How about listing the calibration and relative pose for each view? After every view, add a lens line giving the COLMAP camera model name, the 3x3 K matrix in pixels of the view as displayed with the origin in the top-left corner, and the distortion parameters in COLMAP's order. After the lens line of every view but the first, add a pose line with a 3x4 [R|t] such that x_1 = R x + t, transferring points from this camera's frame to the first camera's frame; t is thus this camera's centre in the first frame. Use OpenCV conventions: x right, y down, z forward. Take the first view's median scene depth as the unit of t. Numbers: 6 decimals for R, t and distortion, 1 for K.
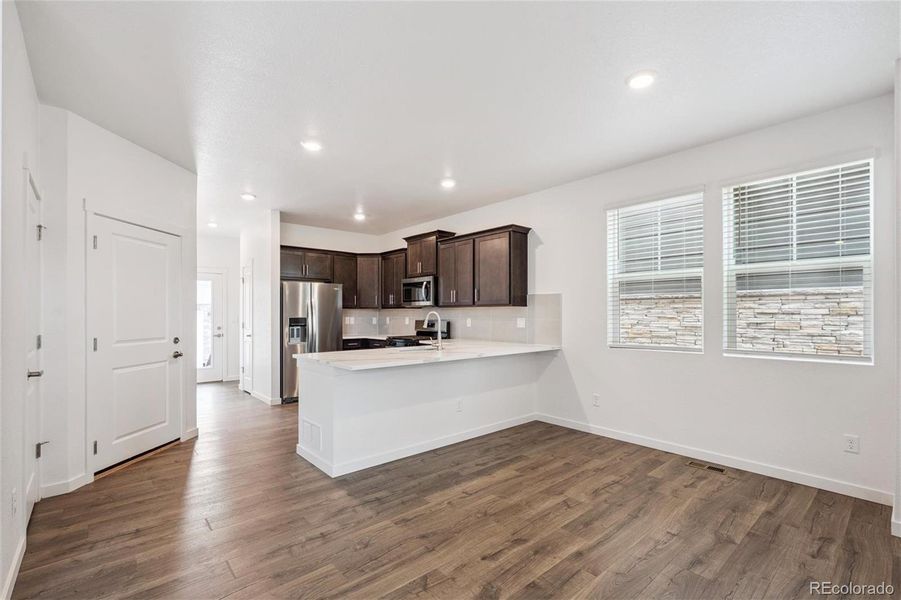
lens RADIAL K [[407.2, 0, 452.0], [0, 407.2, 310.0], [0, 0, 1]] dist [-0.002206, -0.000719]
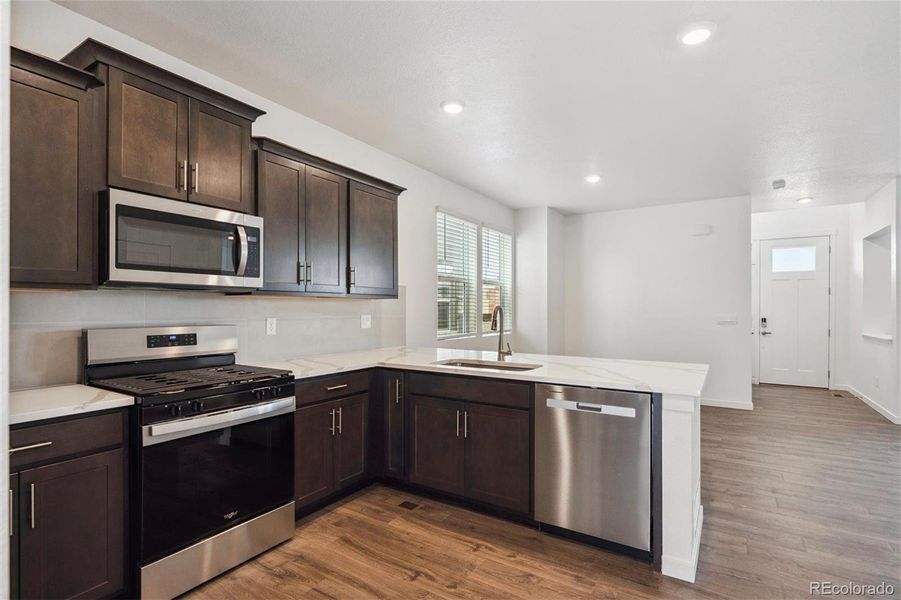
lens RADIAL K [[438.6, 0, 448.7], [0, 438.6, 310.1], [0, 0, 1]] dist [0.001480, 0.000310]
pose [[-0.275938, -0.000961, 0.961175, -0.664332], [-0.009712, 0.999951, -0.001788, 0.012237], [-0.961126, -0.009828, -0.275934, 1.169155]]
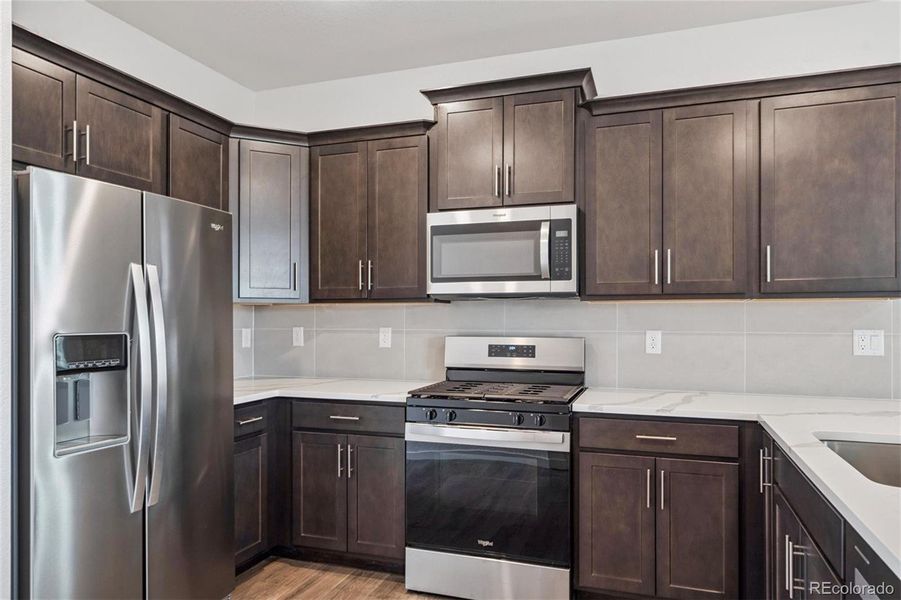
lens RADIAL K [[620.5, 0, 450.7], [0, 620.5, 314.7], [0, 0, 1]] dist [-0.004144, -0.001409]
pose [[0.871968, 0.002329, 0.489558, -0.480458], [-0.005768, 0.999968, 0.005516, 0.005284], [-0.489529, -0.007634, 0.871953, 0.755009]]
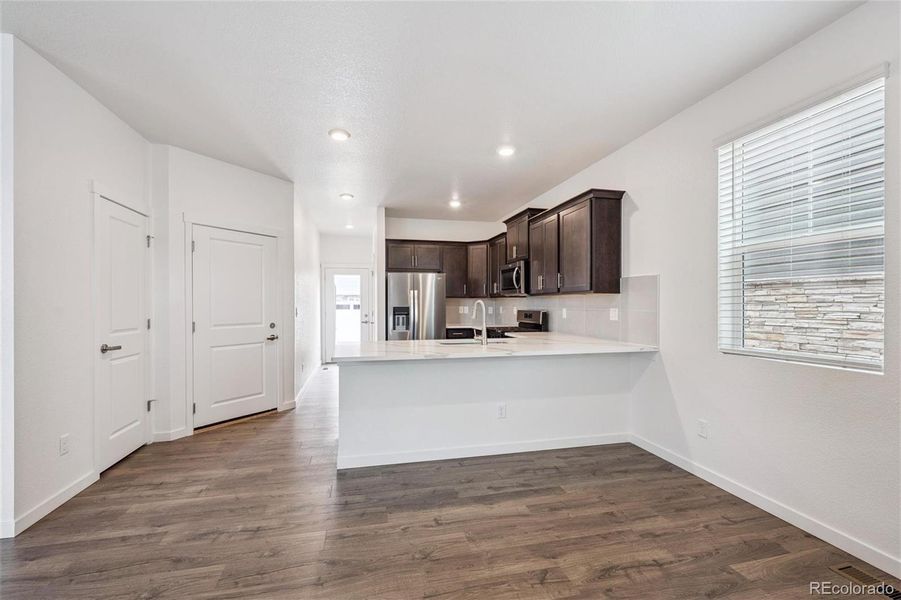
lens RADIAL K [[395.8, 0, 447.6], [0, 395.8, 303.8], [0, 0, 1]] dist [-0.003269, -0.000334]
pose [[0.879942, 0.000101, -0.475081, 0.272117], [0.004706, 0.999949, 0.008930, 0.003455], [0.475057, -0.010094, 0.879897, 0.198629]]
